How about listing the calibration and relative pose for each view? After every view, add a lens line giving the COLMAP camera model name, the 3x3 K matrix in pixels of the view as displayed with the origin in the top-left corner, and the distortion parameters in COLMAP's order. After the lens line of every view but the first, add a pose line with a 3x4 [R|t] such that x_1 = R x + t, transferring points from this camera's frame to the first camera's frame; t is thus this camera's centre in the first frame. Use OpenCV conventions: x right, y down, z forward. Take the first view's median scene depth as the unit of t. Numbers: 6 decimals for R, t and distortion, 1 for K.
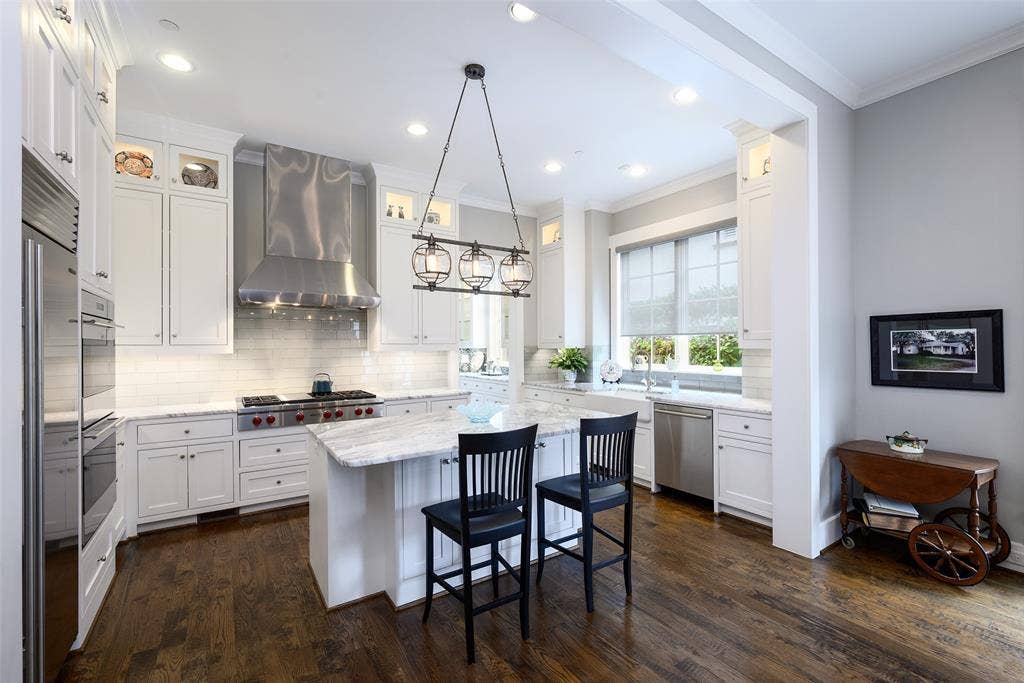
lens RADIAL K [[429.6, 0, 507.2], [0, 429.6, 340.9], [0, 0, 1]] dist [-0.001514, -0.001721]
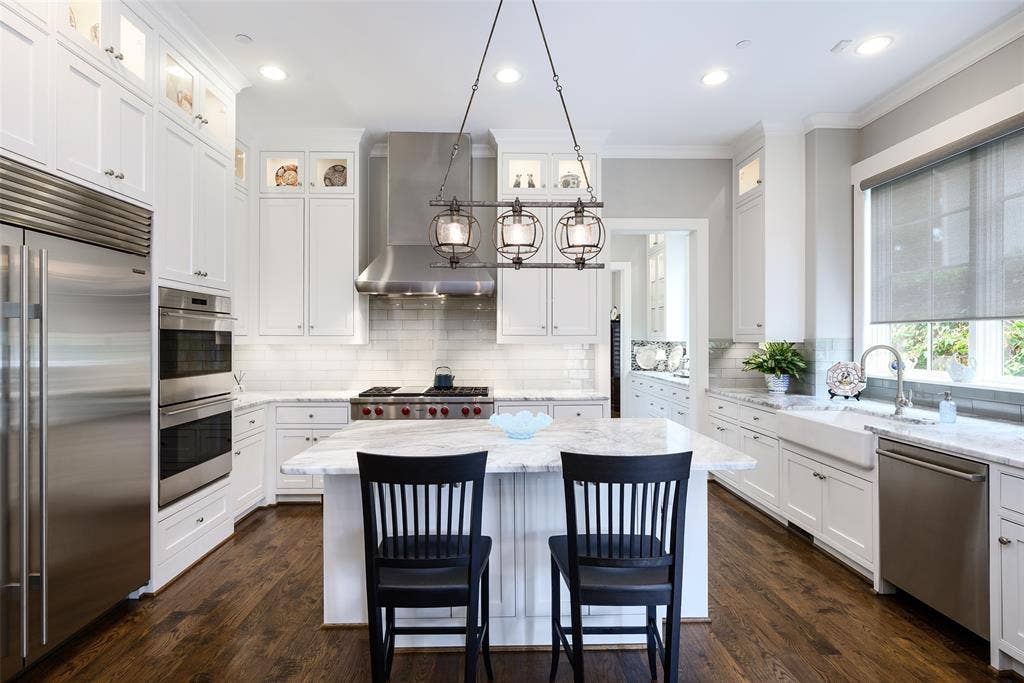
lens RADIAL K [[481.5, 0, 518.3], [0, 481.5, 334.8], [0, 0, 1]] dist [-0.007669, 0.001753]
pose [[0.852631, 0.001332, -0.522512, 0.305280], [0.000707, 0.999993, 0.003703, 0.003578], [0.522513, -0.003527, 0.852624, 0.229430]]
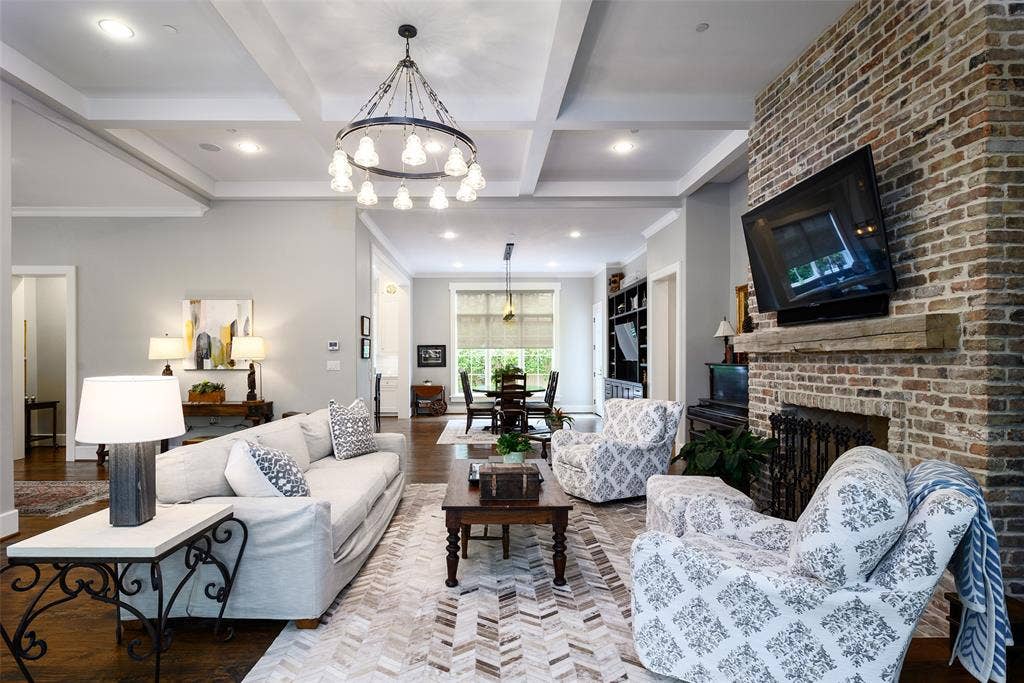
lens RADIAL K [[516.1, 0, 478.2], [0, 516.1, 359.6], [0, 0, 1]] dist [-0.001379, 0.000656]
pose [[0.545438, 0.000427, 0.838151, -1.891915], [-0.009371, 0.999940, 0.005589, 0.019770], [-0.838099, -0.010903, 0.545409, -1.305605]]
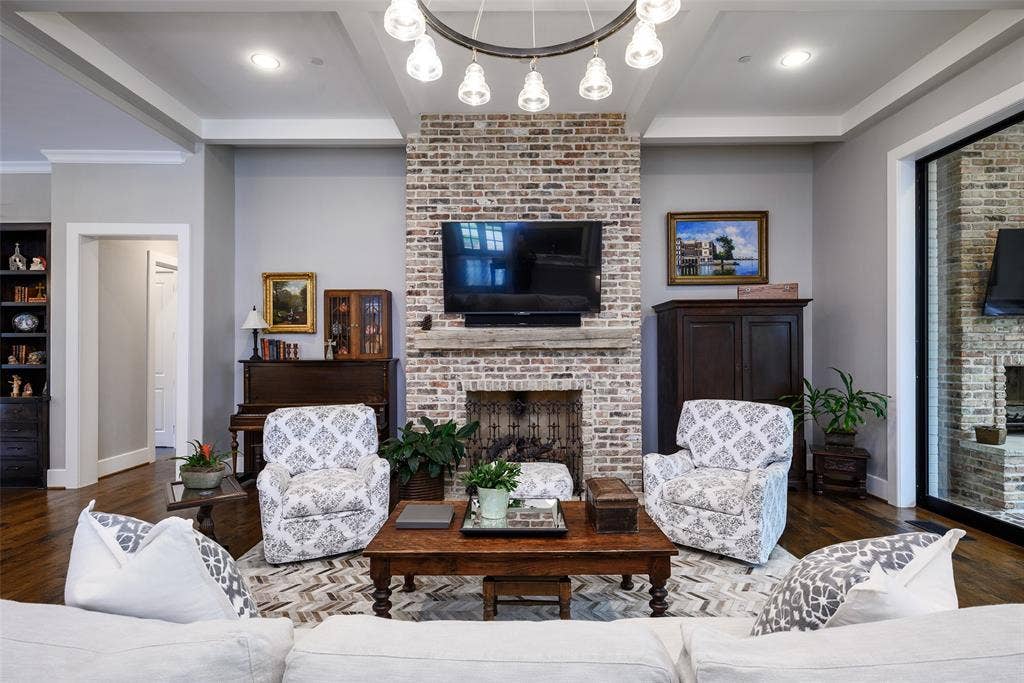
lens RADIAL K [[516.1, 0, 519.9], [0, 516.1, 346.8], [0, 0, 1]] dist [-0.001379, 0.000656]
pose [[-0.844282, 0.009148, 0.535822, -1.410950], [0.000709, 0.999872, -0.015953, 0.021302], [-0.535899, -0.013089, -0.844180, -0.175930]]
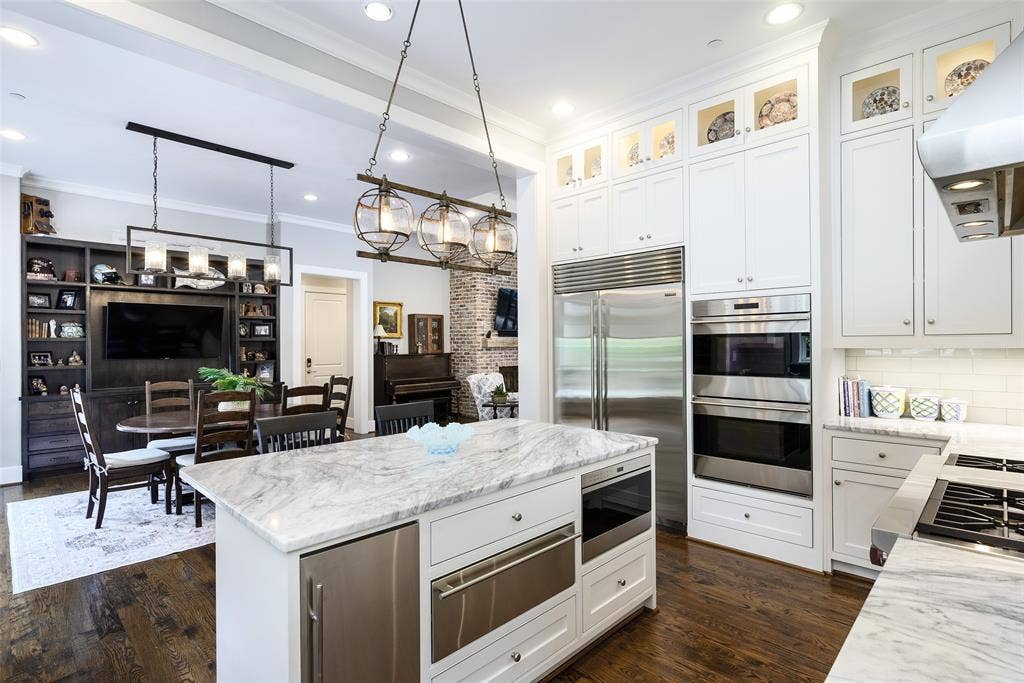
lens RADIAL K [[516.1, 0, 519.0], [0, 516.1, 345.8], [0, 0, 1]] dist [-0.001379, 0.000656]
pose [[-0.969309, 0.014301, -0.245431, 0.034060], [0.017004, 0.999816, -0.008900, 0.026290], [0.245258, -0.012800, -0.969373, 1.575535]]
